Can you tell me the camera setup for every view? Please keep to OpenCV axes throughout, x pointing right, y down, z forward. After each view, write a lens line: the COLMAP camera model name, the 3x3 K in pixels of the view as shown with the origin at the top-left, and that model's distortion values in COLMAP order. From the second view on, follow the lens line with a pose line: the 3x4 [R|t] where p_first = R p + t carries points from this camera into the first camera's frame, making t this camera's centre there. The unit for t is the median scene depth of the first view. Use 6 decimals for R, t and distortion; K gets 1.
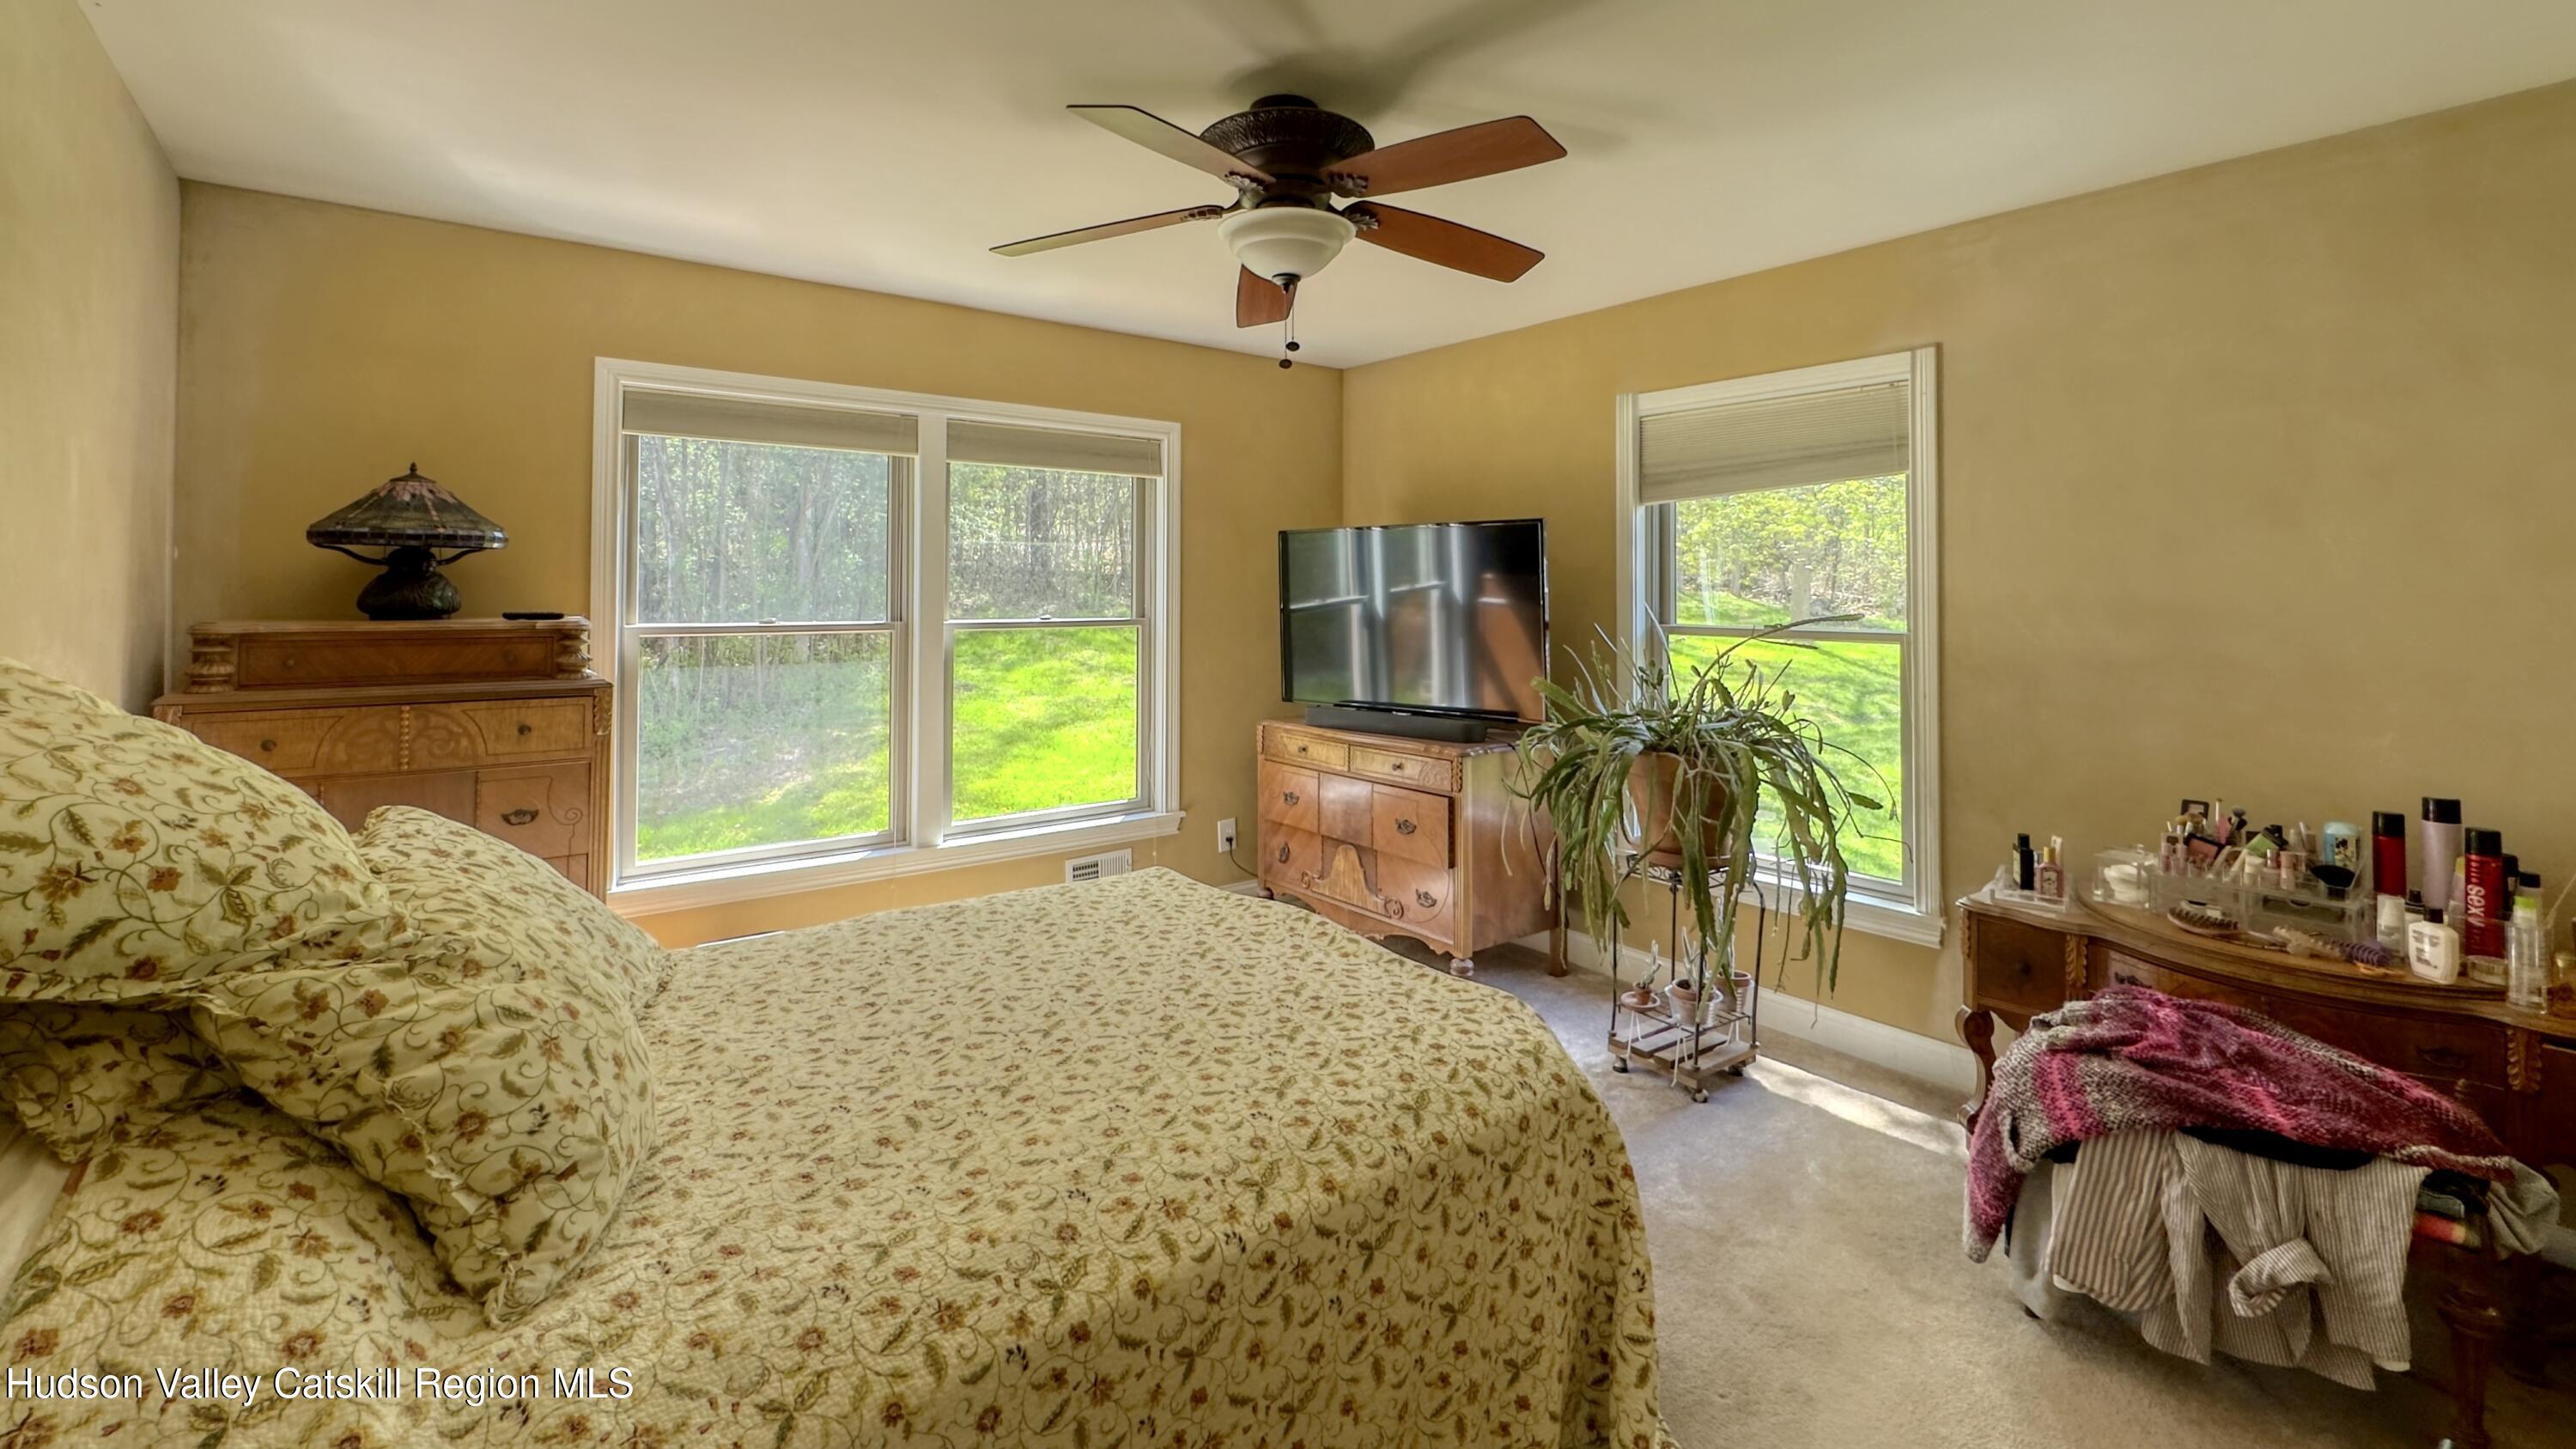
lens RADIAL K [[1071.8, 0, 1291.3], [0, 1071.8, 659.8], [0, 0, 1]] dist [-0.000659, 0.000020]
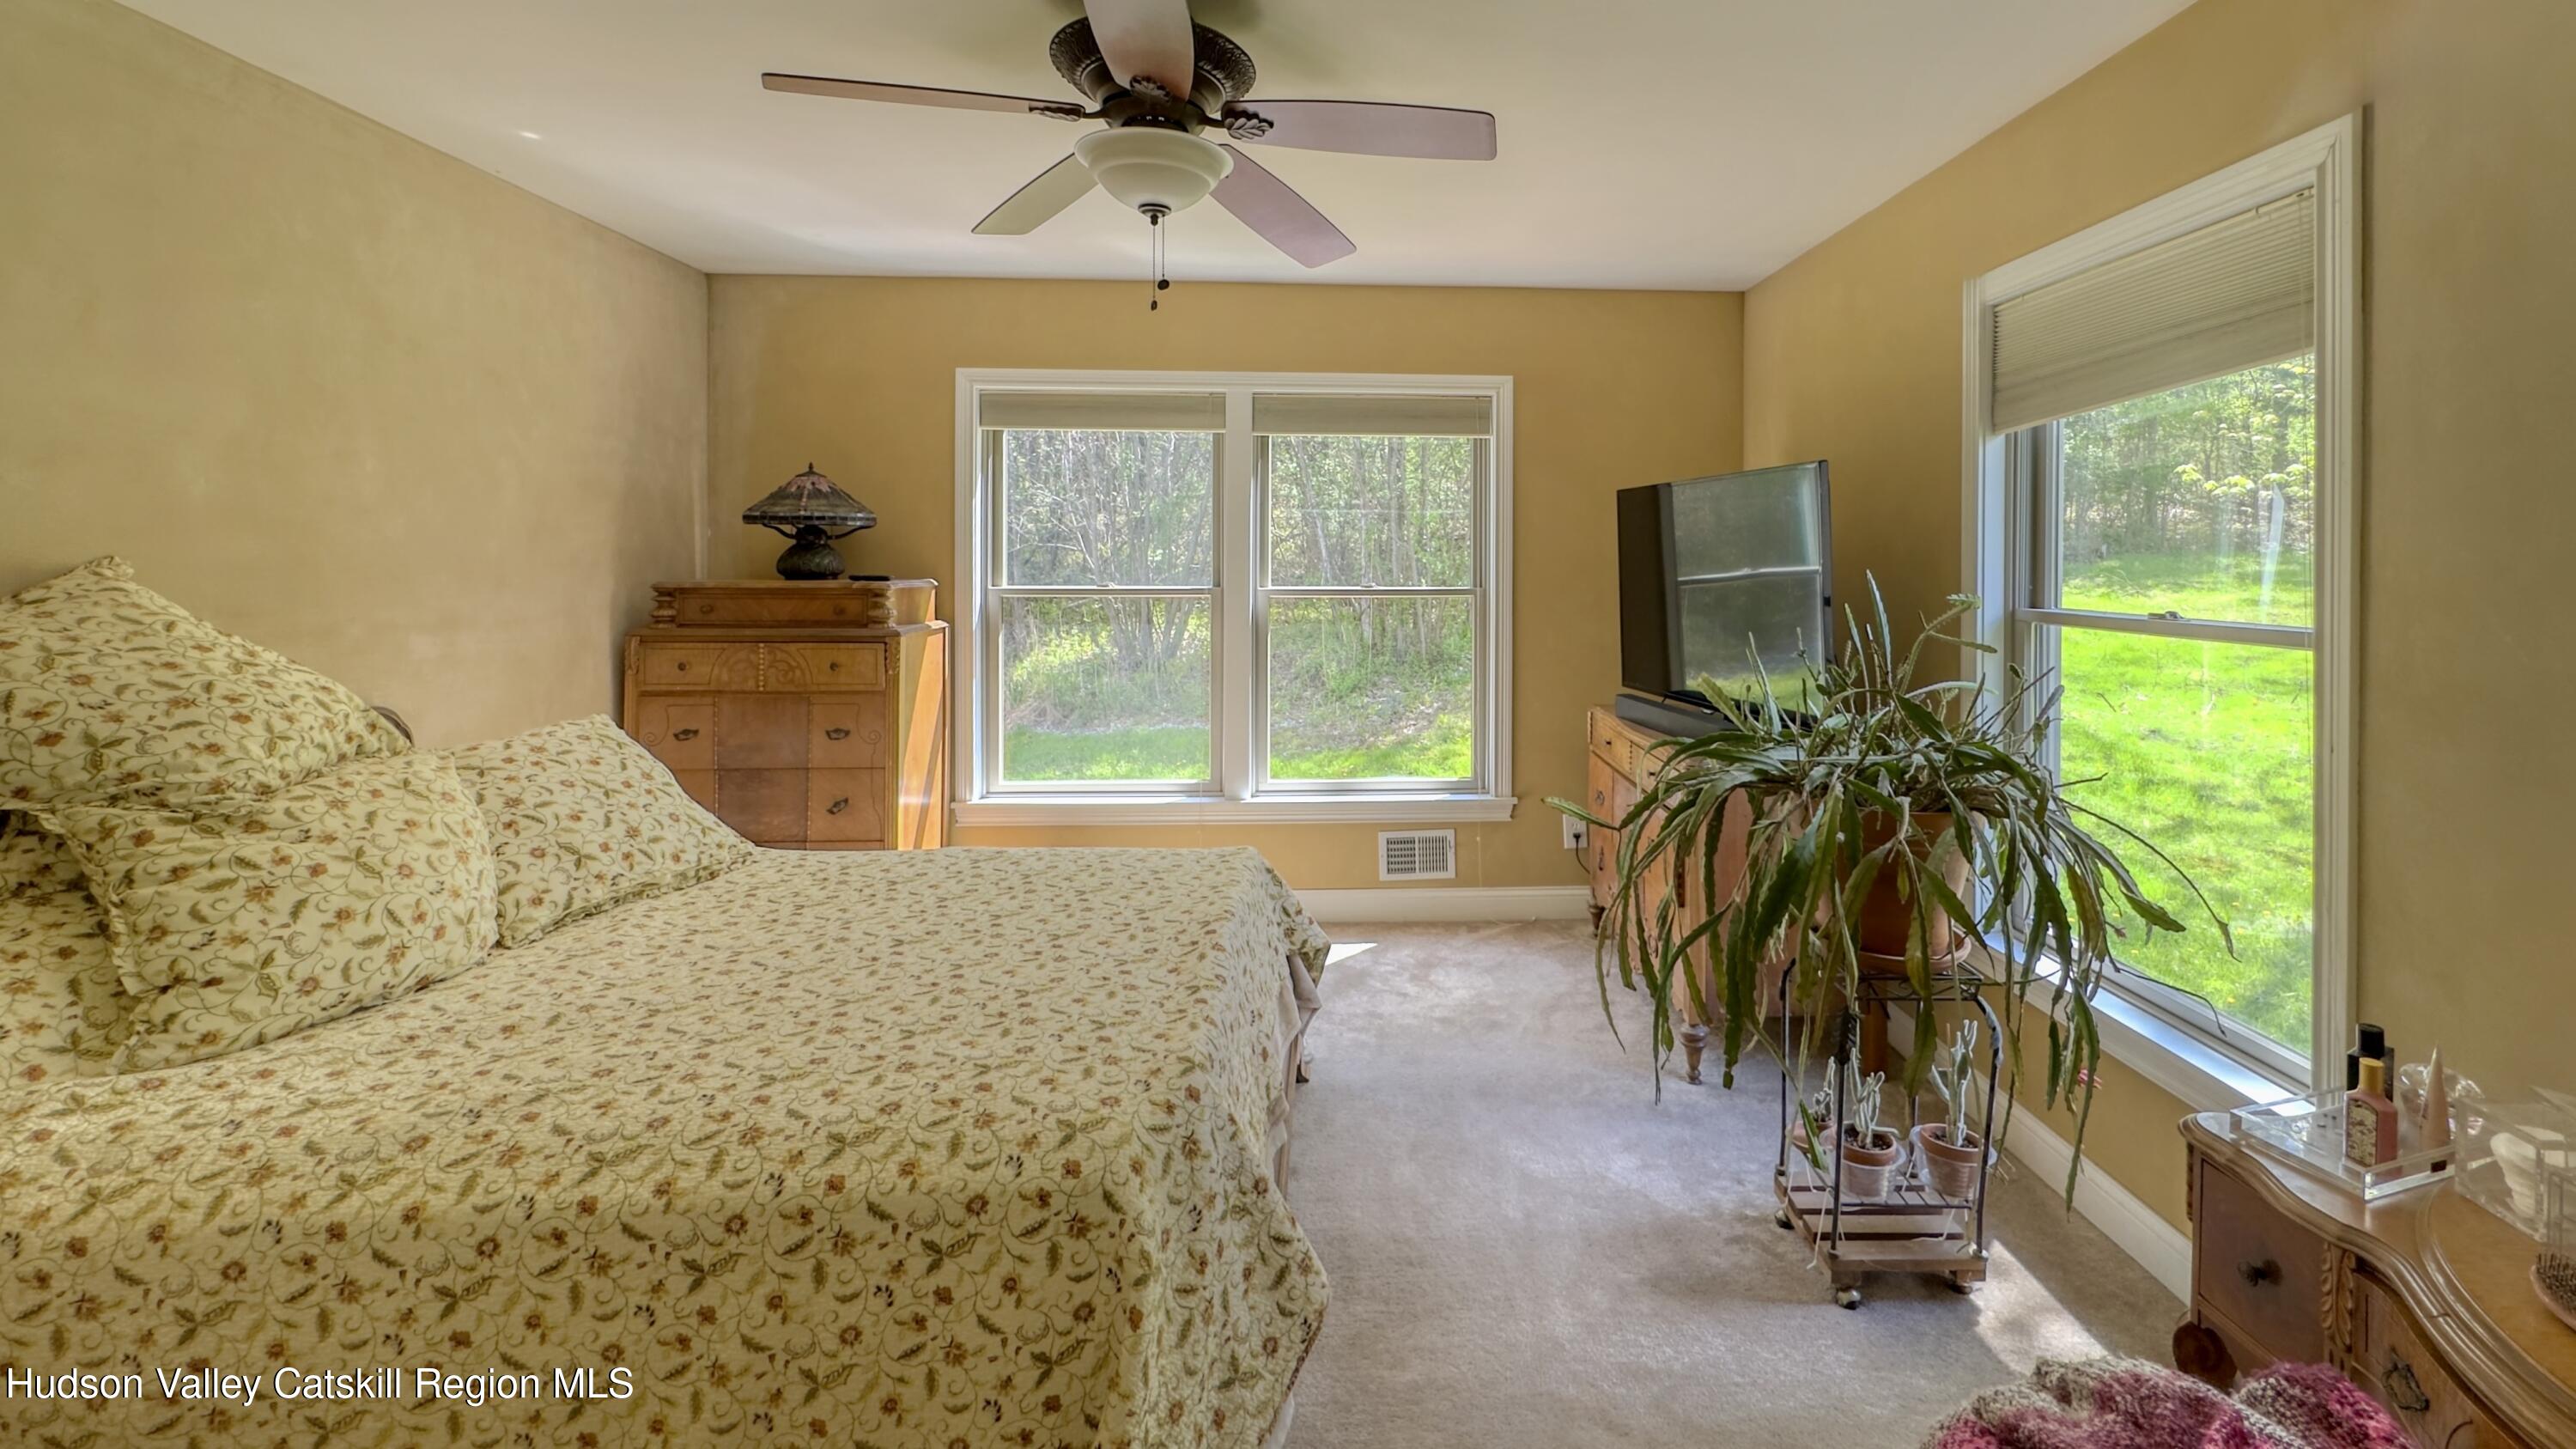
lens RADIAL K [[1062.7, 0, 1288.1], [0, 1062.7, 653.1], [0, 0, 1]] dist [-0.000097, 0.000271]
pose [[0.828724, 0.049462, -0.557468, 0.424628], [-0.036572, 0.998744, 0.034249, -0.013573], [0.558462, -0.007995, 0.829492, 0.229756]]
